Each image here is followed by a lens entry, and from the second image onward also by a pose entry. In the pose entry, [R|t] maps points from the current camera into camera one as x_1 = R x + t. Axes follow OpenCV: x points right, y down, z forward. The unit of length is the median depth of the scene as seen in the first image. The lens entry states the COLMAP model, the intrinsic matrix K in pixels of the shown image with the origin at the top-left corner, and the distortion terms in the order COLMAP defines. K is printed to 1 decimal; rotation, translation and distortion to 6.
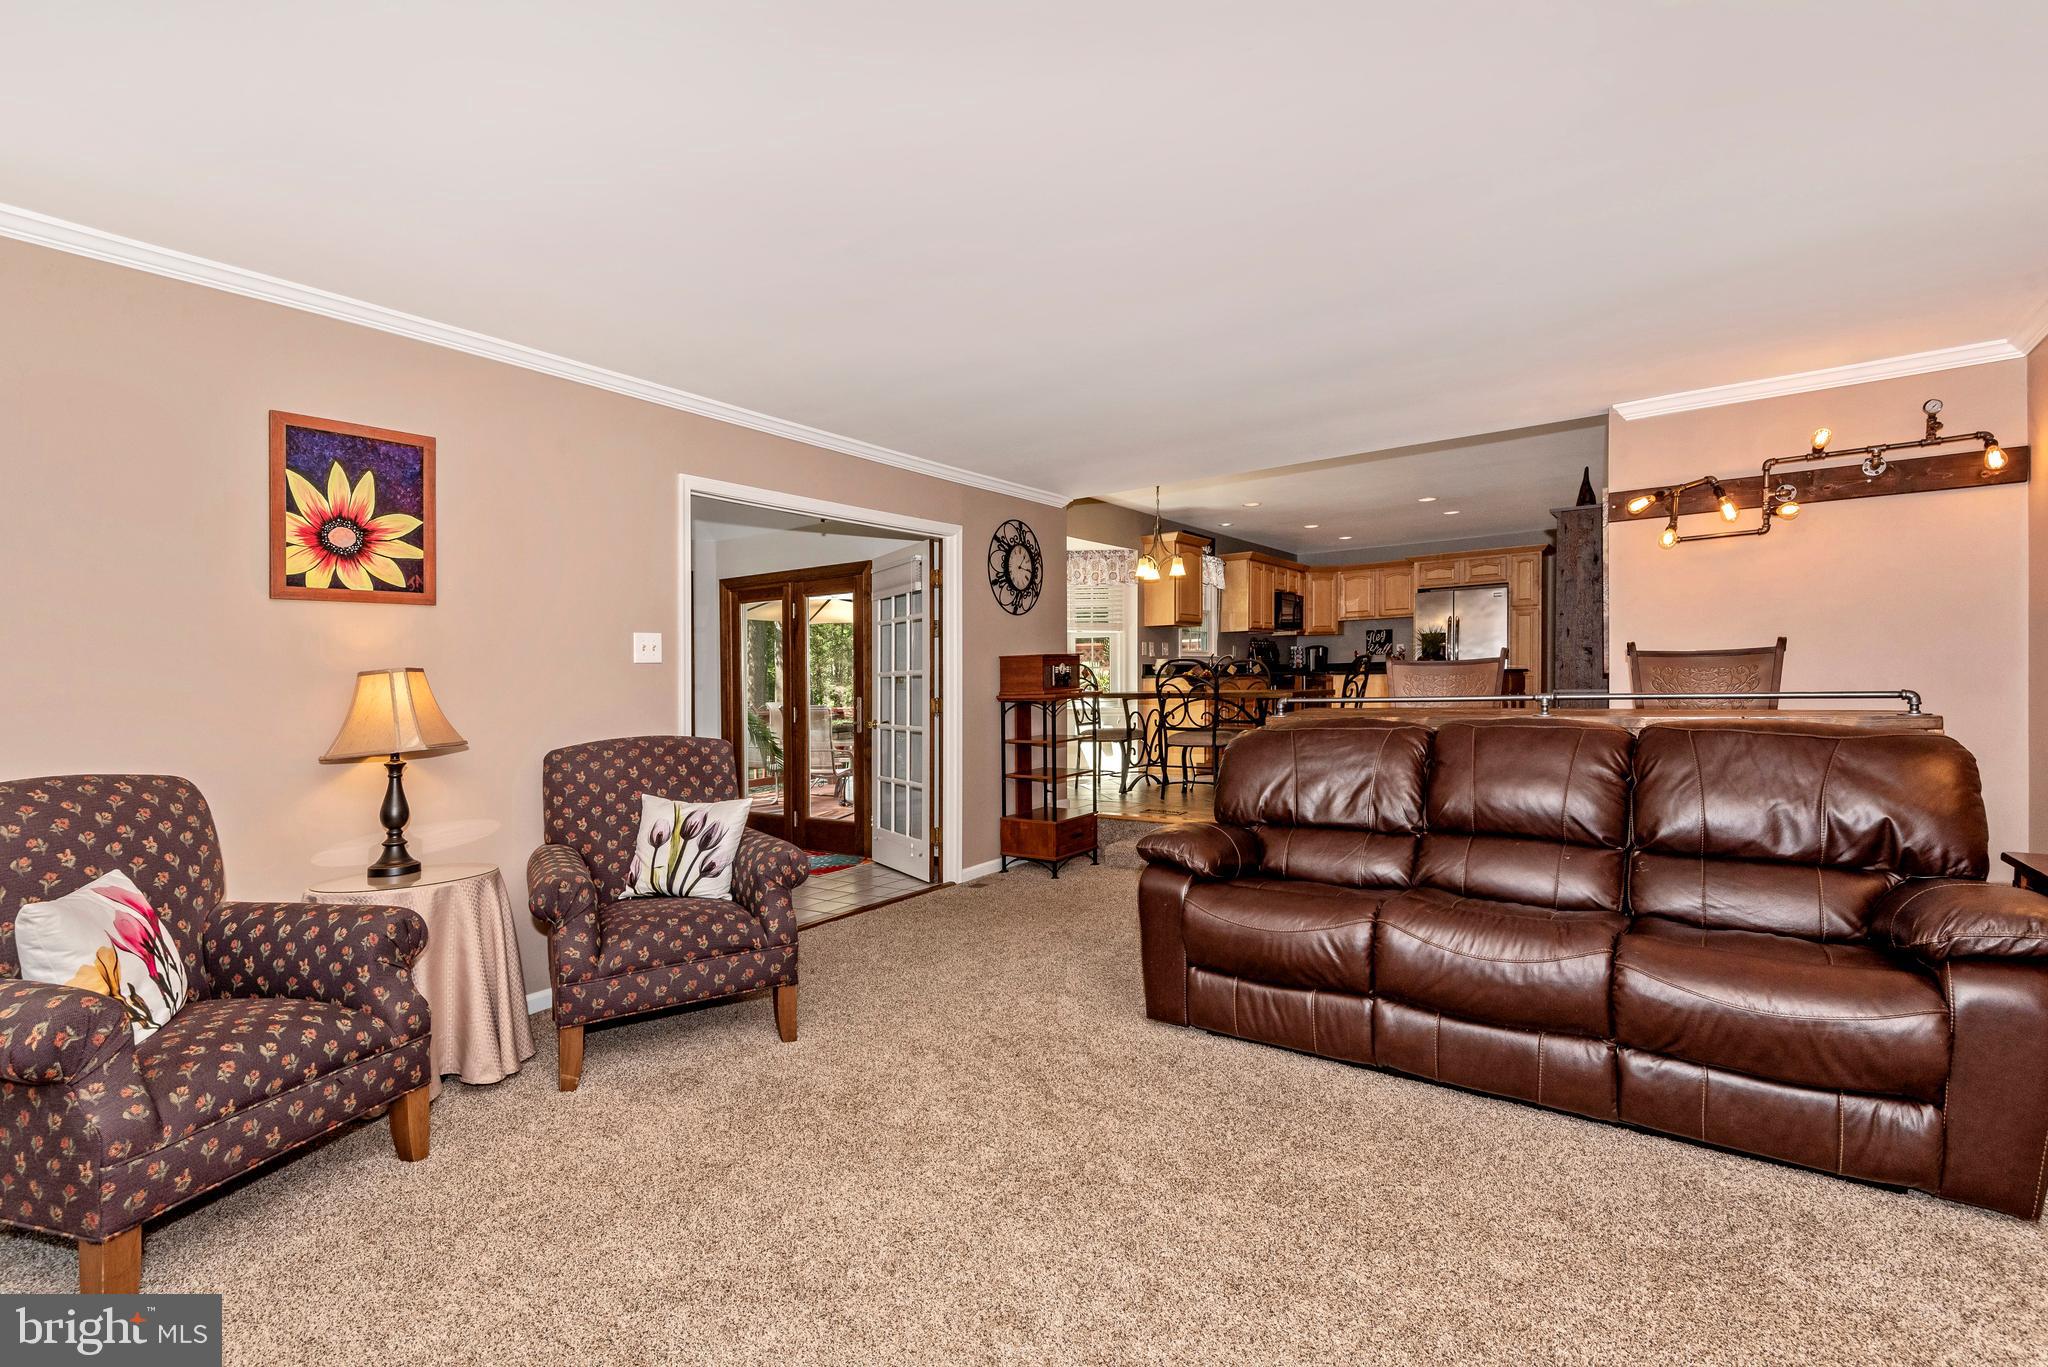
lens RADIAL K [[938.4, 0, 1018.6], [0, 938.4, 699.5], [0, 0, 1]] dist [0.020083, -0.011230]
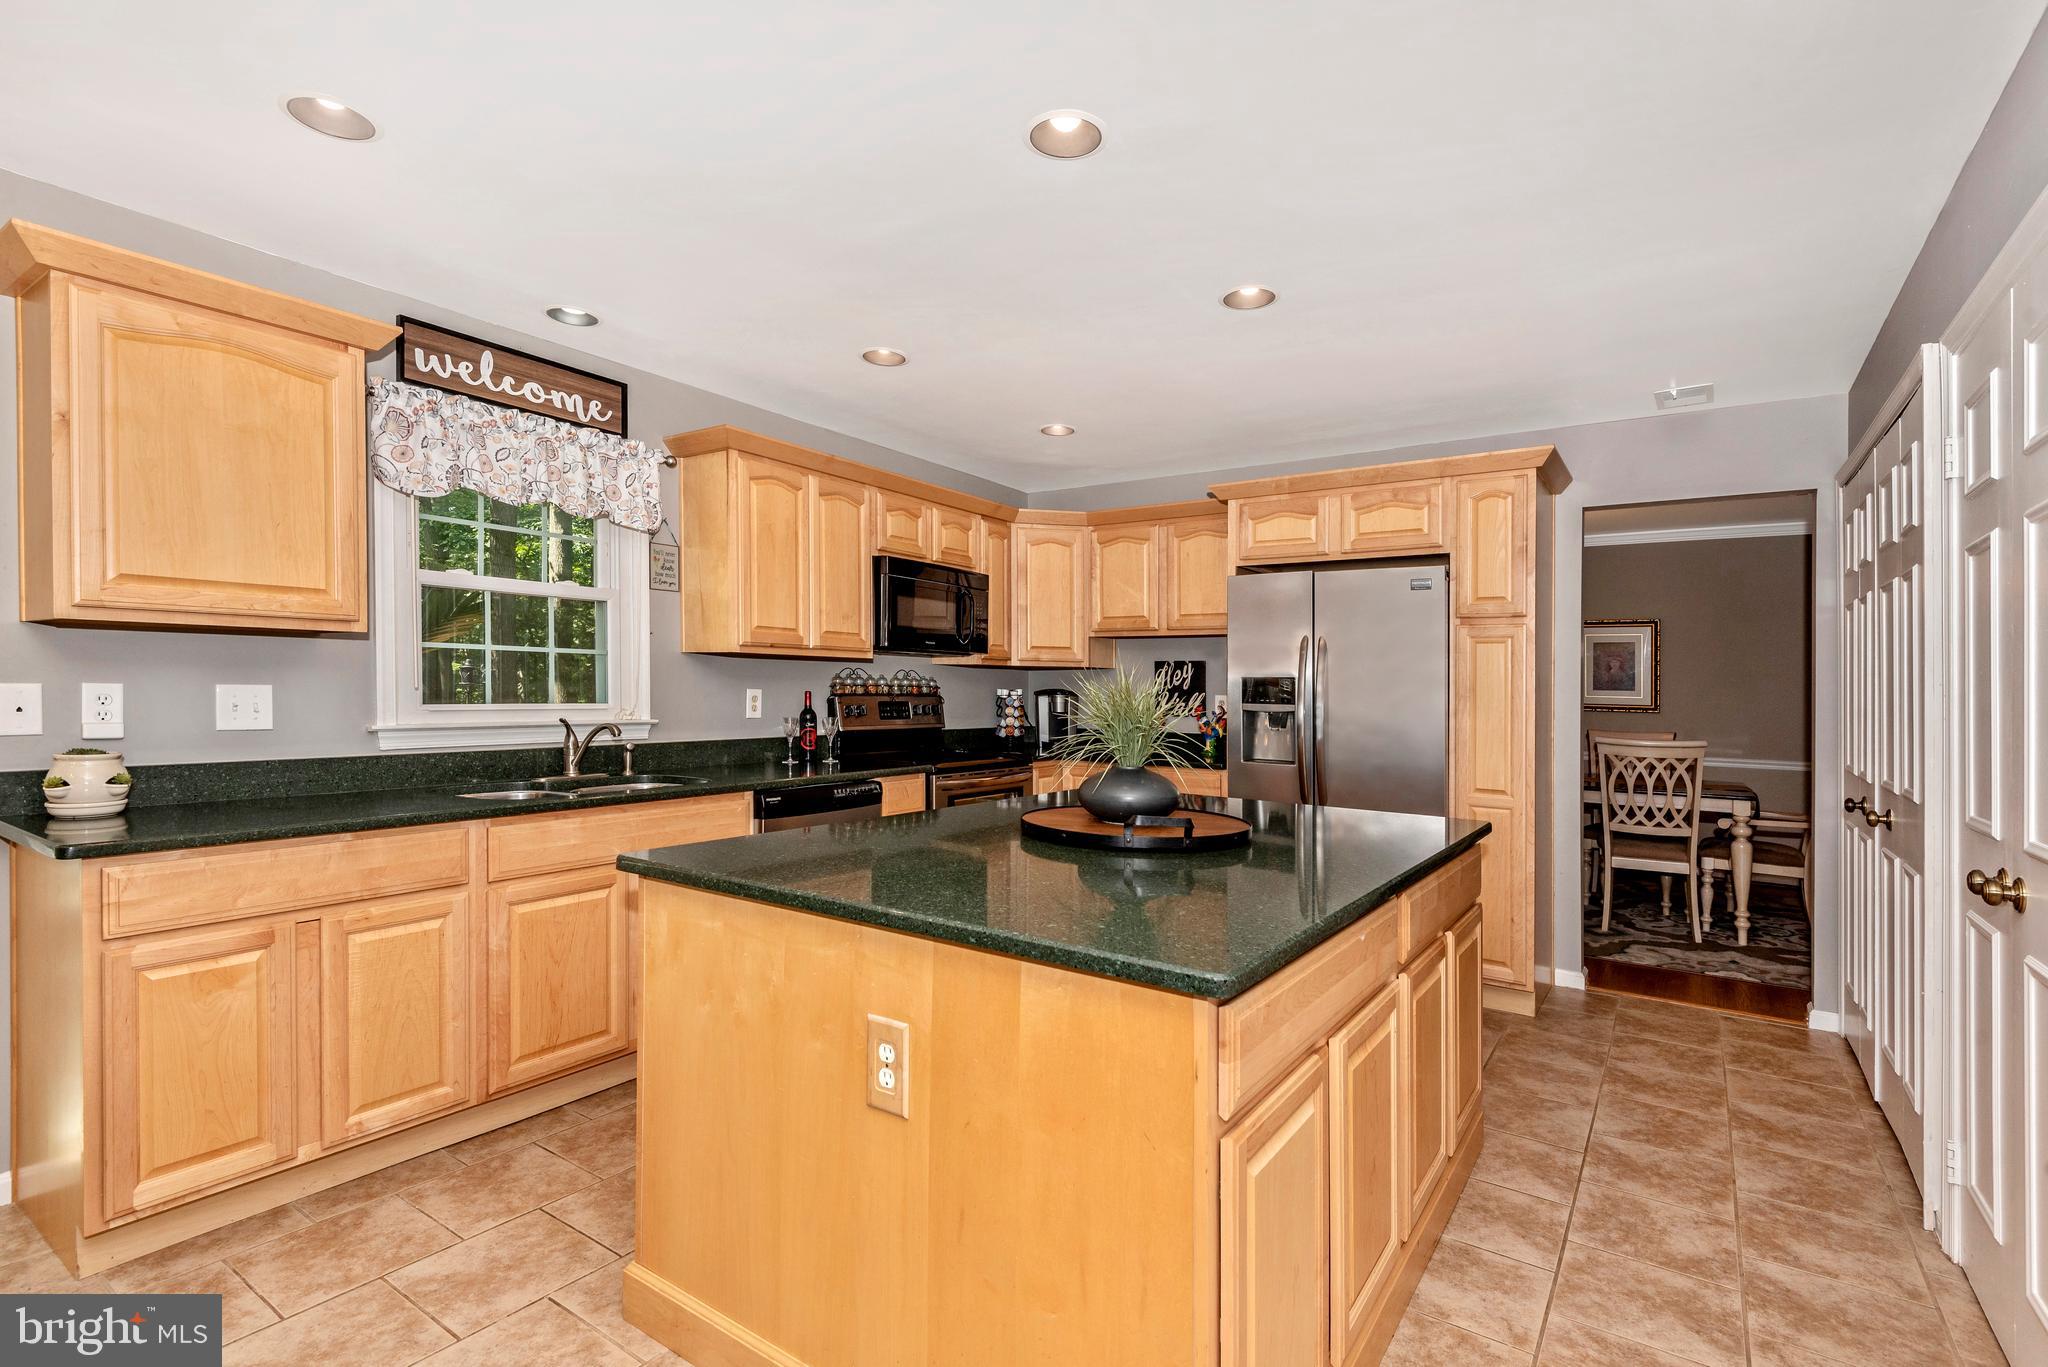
lens RADIAL K [[938.4, 0, 1052.3], [0, 938.4, 674.7], [0, 0, 1]] dist [0.020083, -0.011230]
pose [[0.999213, 0.038678, -0.008763, 0.359589], [-0.038927, 0.998781, -0.030349, -0.056530], [0.007578, 0.030666, 0.999501, 0.611816]]
